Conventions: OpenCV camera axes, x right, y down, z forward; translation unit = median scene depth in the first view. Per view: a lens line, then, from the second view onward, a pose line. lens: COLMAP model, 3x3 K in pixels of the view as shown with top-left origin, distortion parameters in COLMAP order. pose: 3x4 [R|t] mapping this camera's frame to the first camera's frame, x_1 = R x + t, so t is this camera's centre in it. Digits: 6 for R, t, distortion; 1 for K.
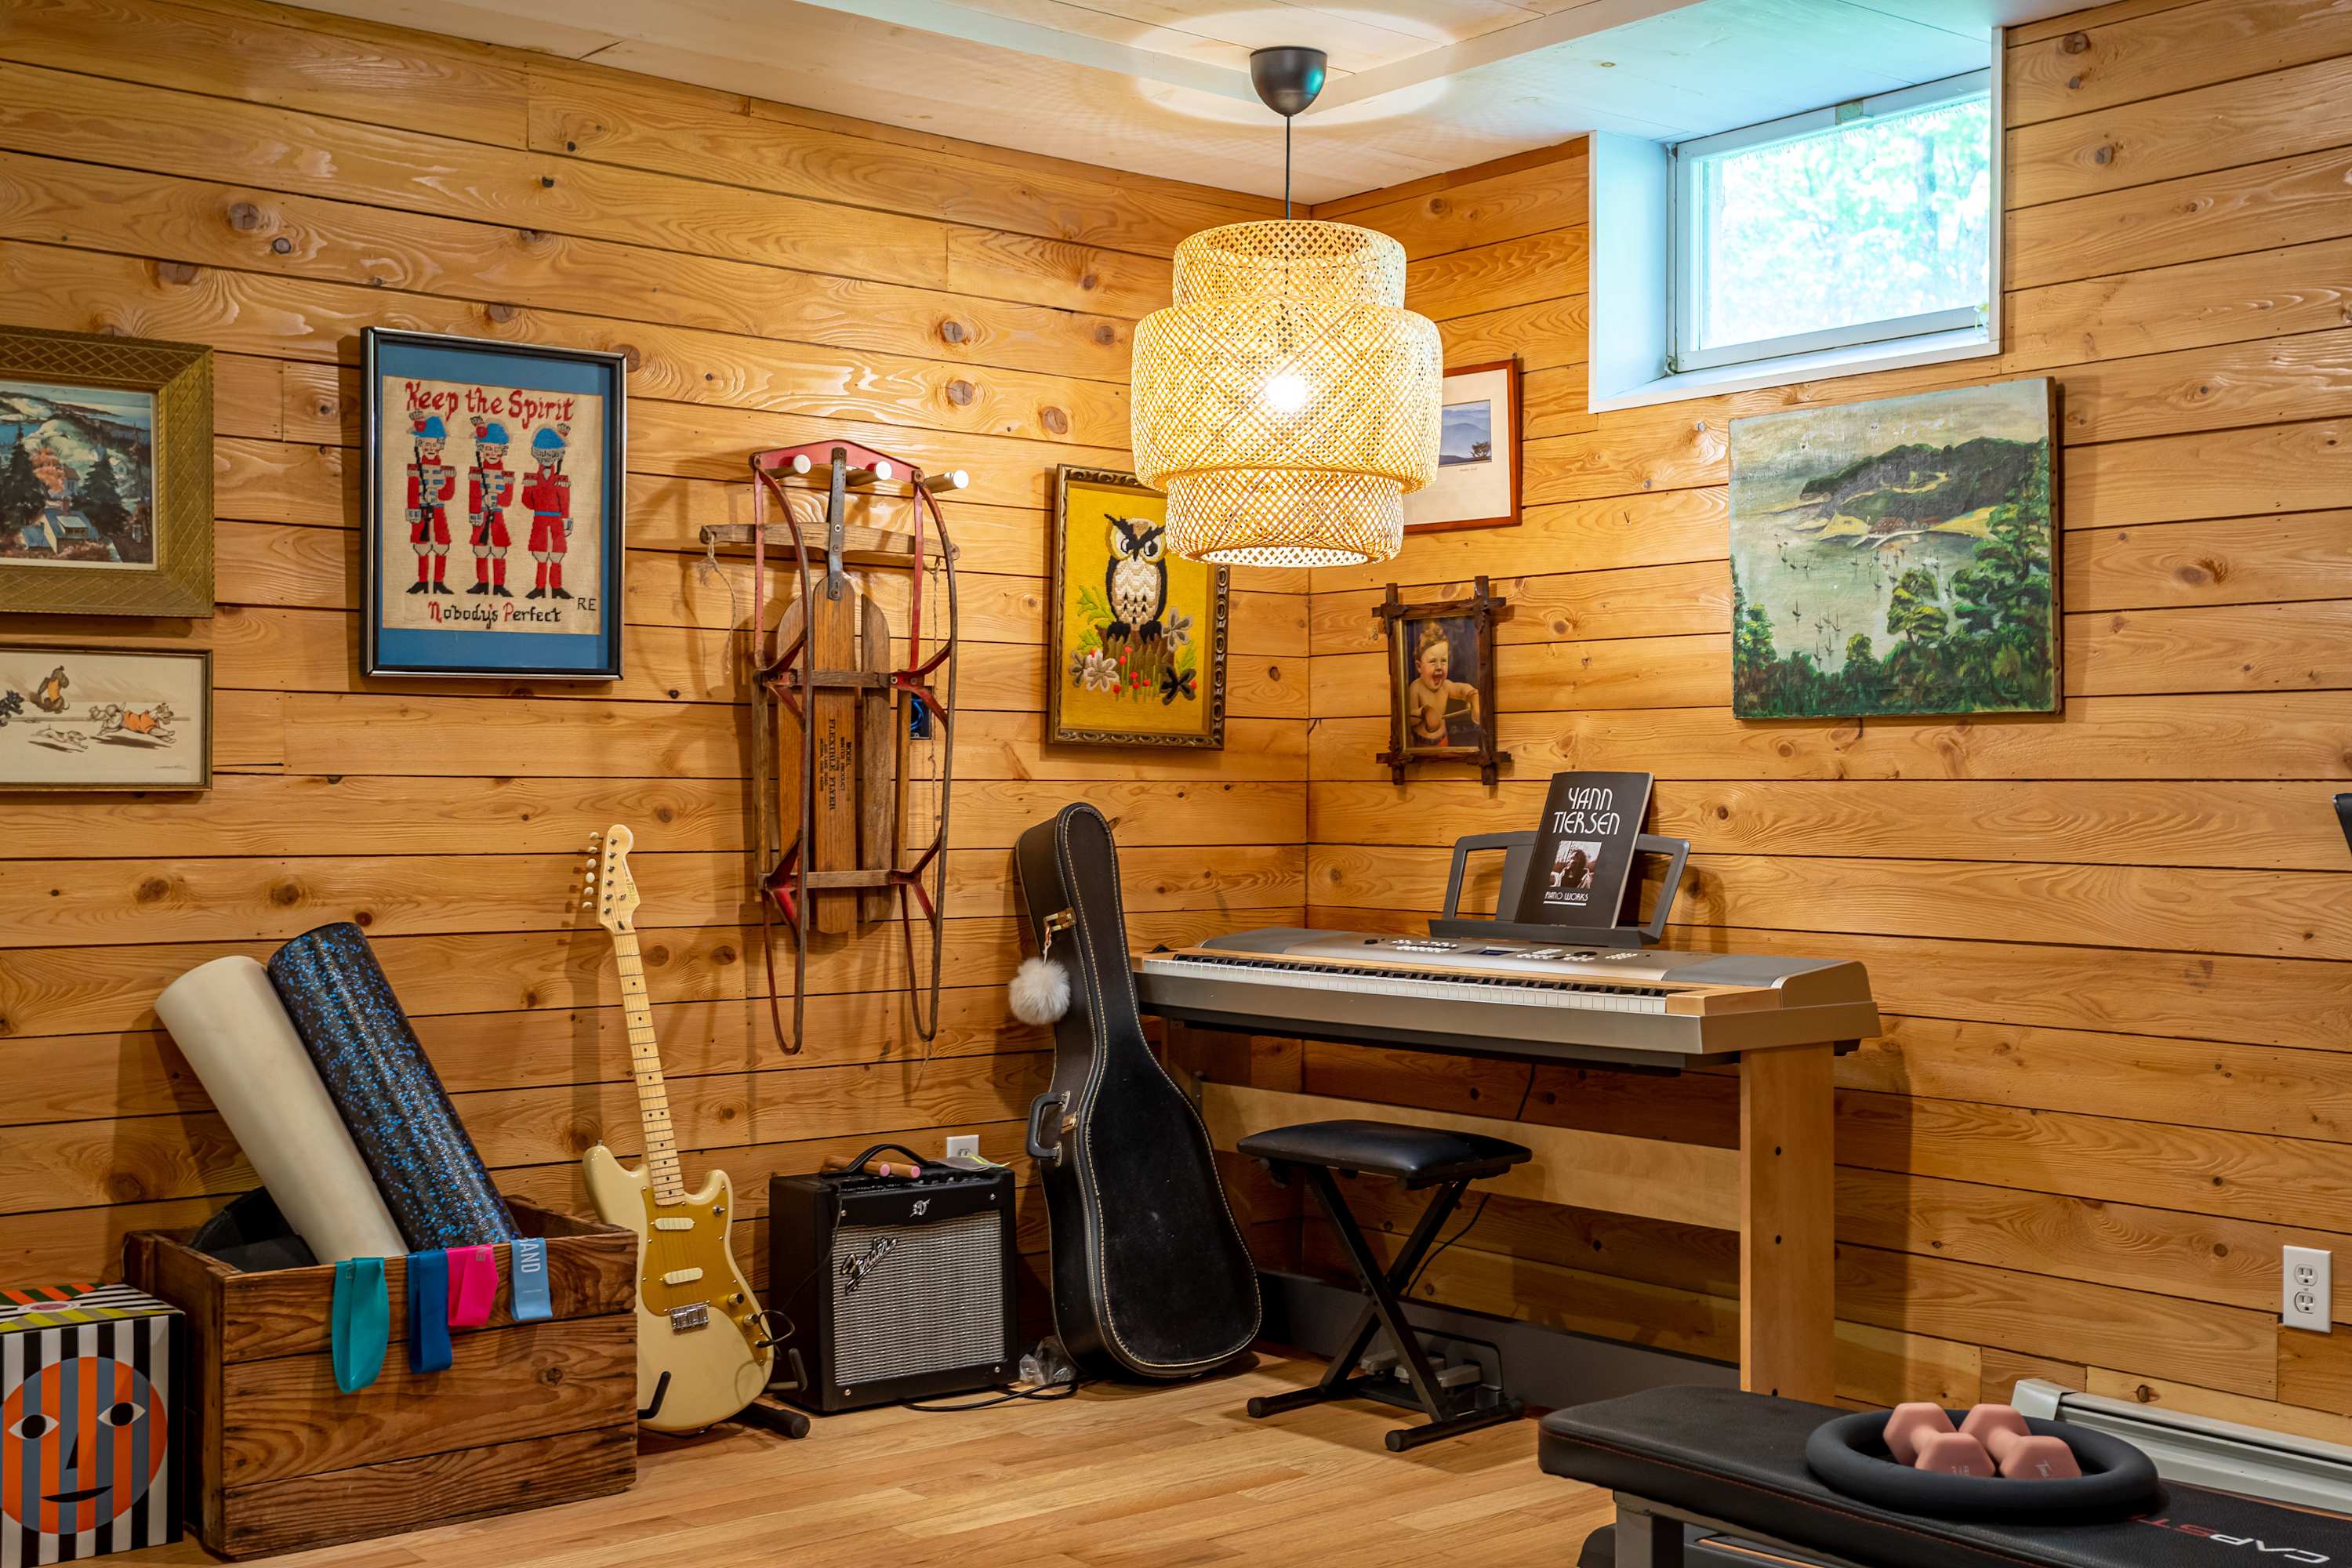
lens RADIAL K [[2519.9, 0, 1146.1], [0, 2519.9, 784.7], [0, 0, 1]] dist [0.007714, 0.001648]
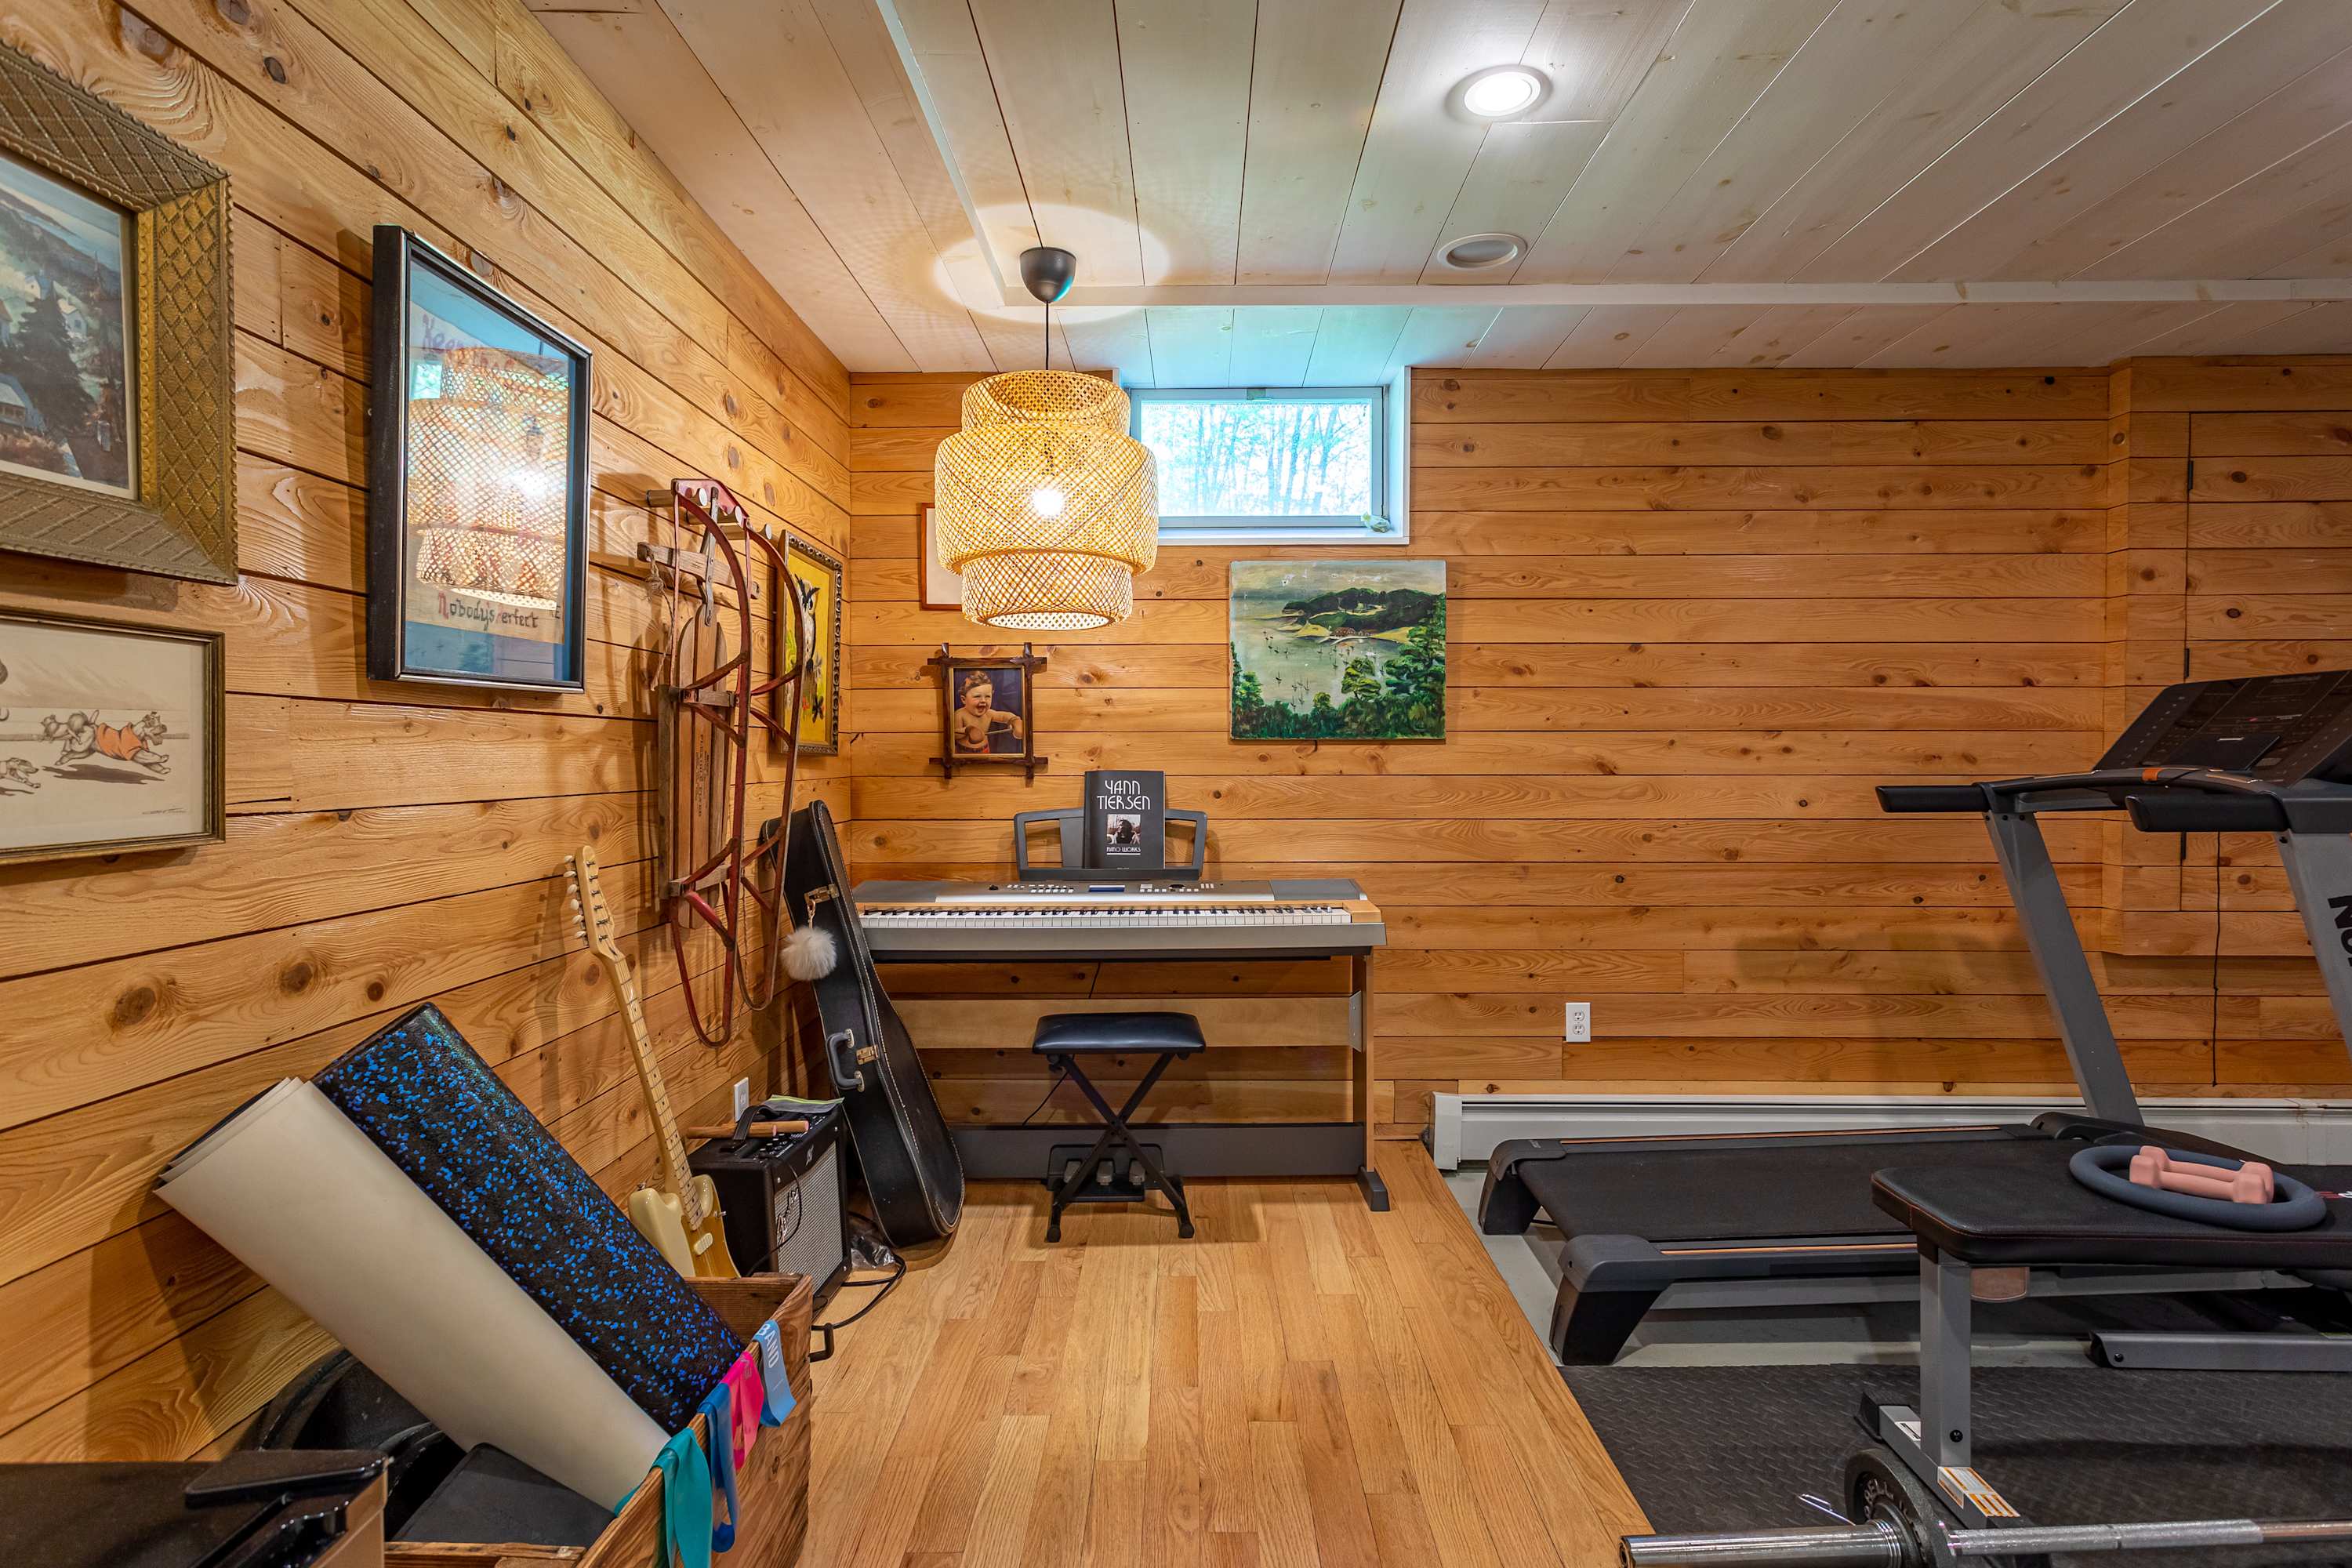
lens RADIAL K [[1152.7, 0, 1174.8], [0, 1152.7, 778.7], [0, 0, 1]] dist [0.000511, 0.001049]
pose [[0.652604, -0.020574, 0.757420, -0.403499], [0.003561, 0.999704, 0.024086, -0.019644], [-0.757691, -0.013022, 0.652484, 0.559718]]
